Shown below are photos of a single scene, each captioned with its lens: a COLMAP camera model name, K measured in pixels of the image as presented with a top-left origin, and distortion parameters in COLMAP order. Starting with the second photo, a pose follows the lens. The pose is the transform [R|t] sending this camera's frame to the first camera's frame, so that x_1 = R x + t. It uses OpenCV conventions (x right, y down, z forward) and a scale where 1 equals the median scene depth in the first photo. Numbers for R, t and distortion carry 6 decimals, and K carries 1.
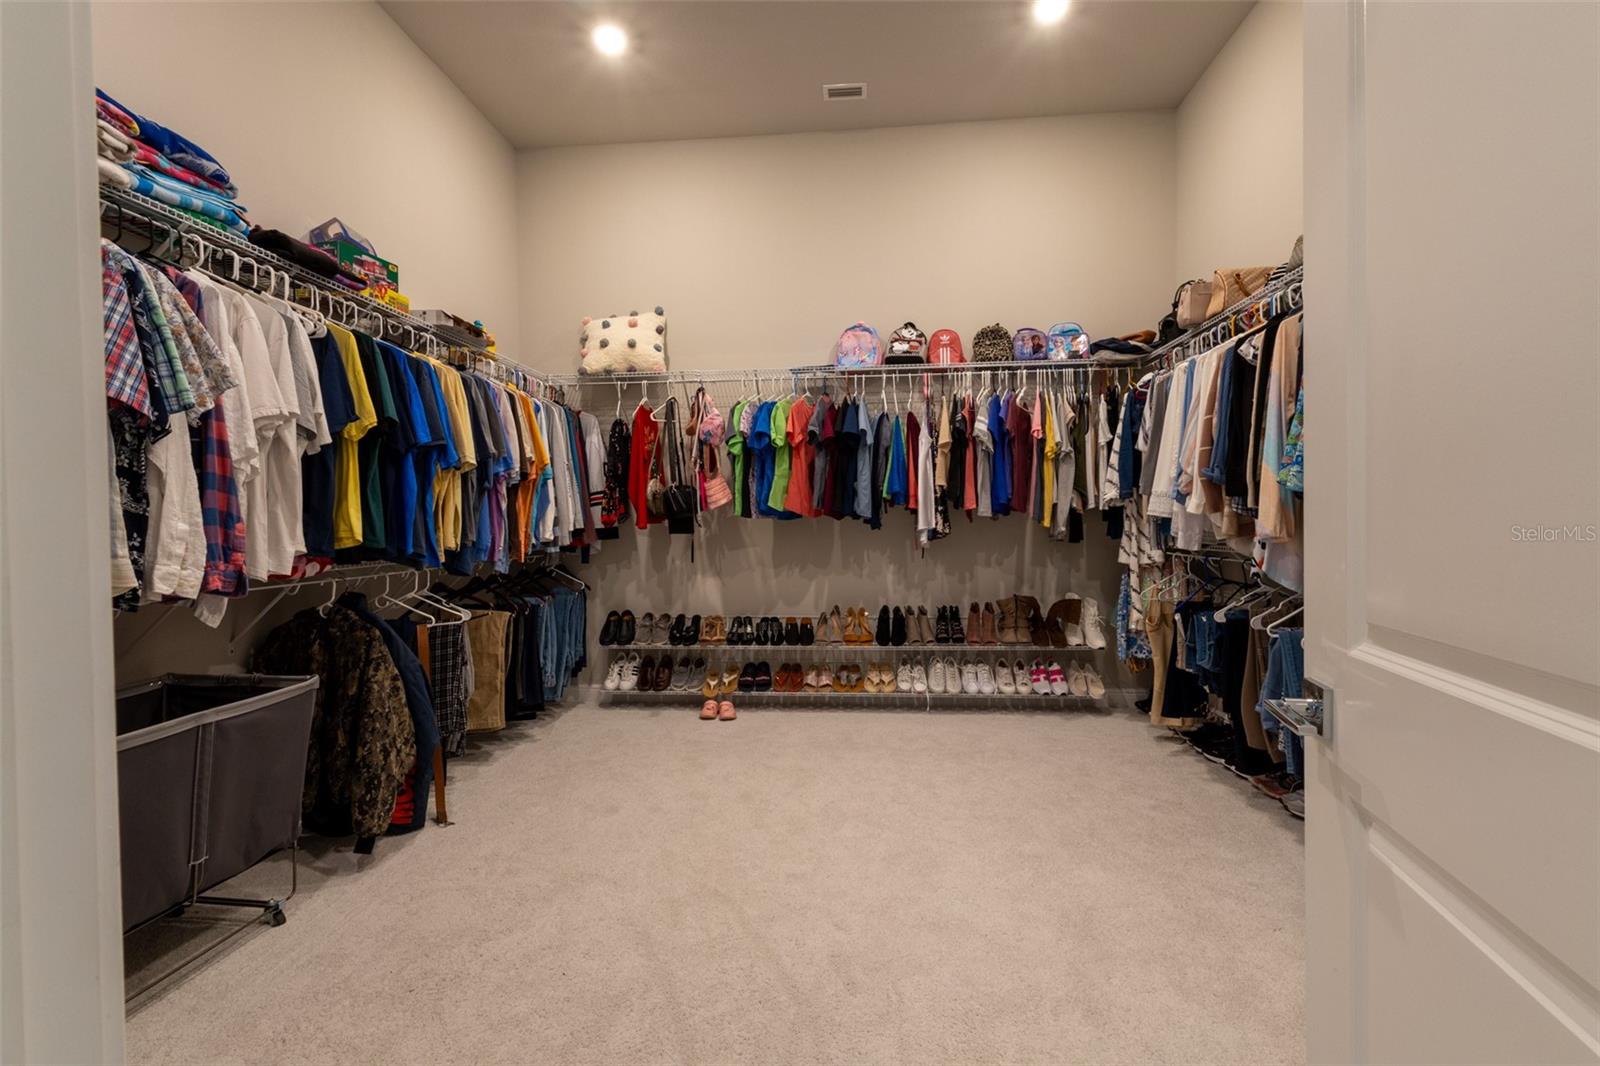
lens RADIAL K [[738.1, 0, 802.3], [0, 738.1, 529.3], [0, 0, 1]] dist [-0.003682, -0.000434]
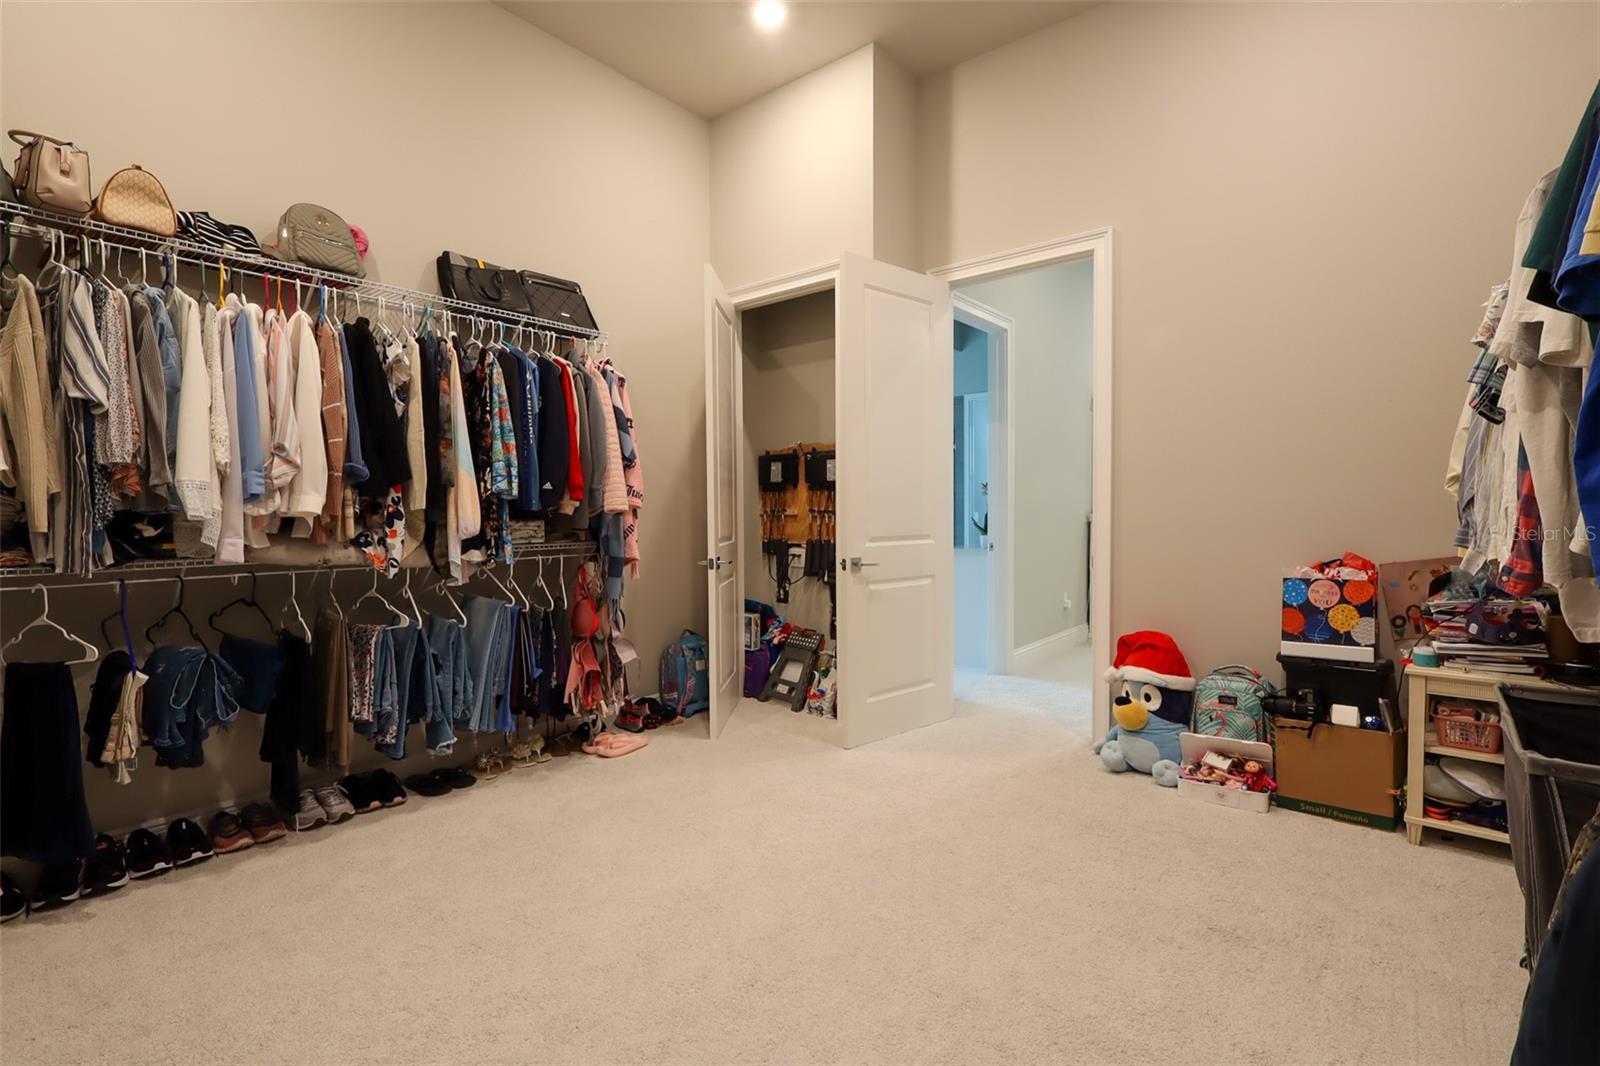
lens RADIAL K [[738.1, 0, 801.2], [0, 738.1, 537.3], [0, 0, 1]] dist [-0.003682, -0.000434]
pose [[-0.836842, -0.008587, 0.547377, -0.327215], [0.015624, 0.999095, 0.039560, -0.012030], [-0.547221, 0.041657, -0.835951, 1.297272]]
